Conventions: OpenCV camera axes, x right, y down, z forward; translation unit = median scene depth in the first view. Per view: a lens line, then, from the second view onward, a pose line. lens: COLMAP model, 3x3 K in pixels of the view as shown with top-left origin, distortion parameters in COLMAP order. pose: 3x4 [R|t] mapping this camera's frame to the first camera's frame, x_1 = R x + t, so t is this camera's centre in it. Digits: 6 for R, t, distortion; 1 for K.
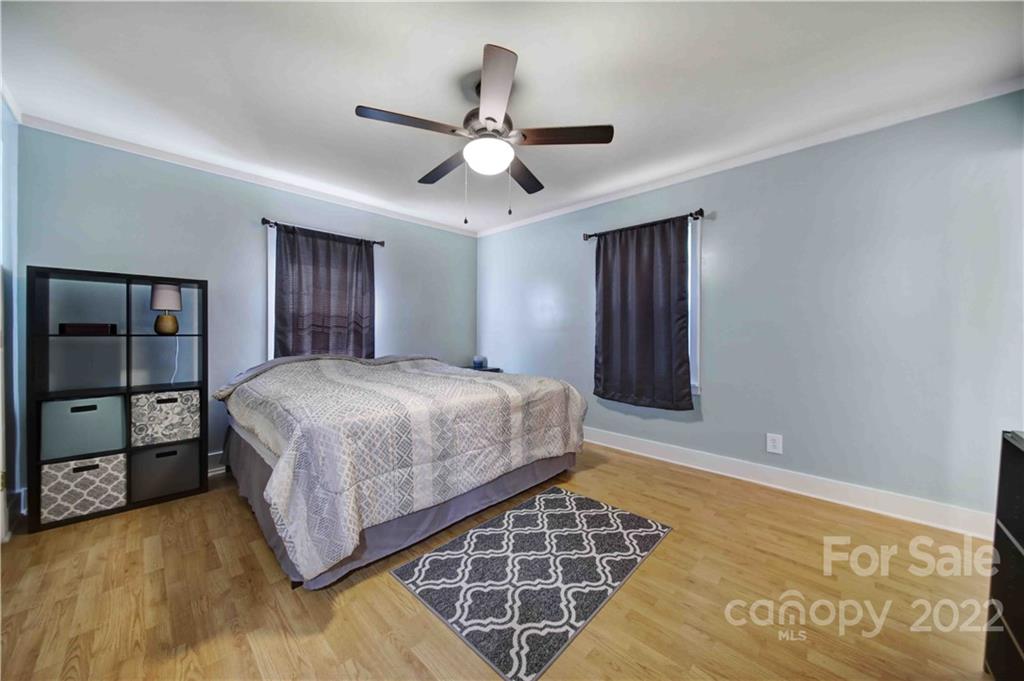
lens RADIAL K [[357.5, 0, 513.3], [0, 357.5, 334.4], [0, 0, 1]] dist [-0.001038, -0.000133]
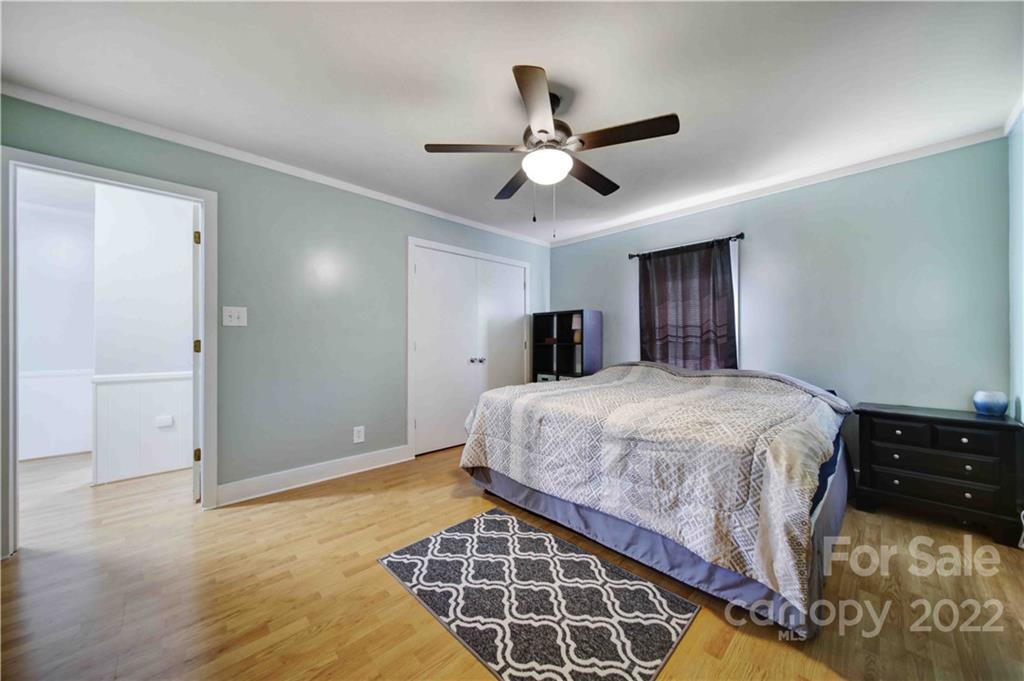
lens RADIAL K [[362.5, 0, 512.0], [0, 362.5, 340.5], [0, 0, 1]] dist [-0.000011, -0.000083]
pose [[-0.047876, -0.007749, -0.998823, 1.003983], [-0.005060, 0.999959, -0.007515, -0.000612], [0.998840, 0.004694, -0.047913, 1.009289]]
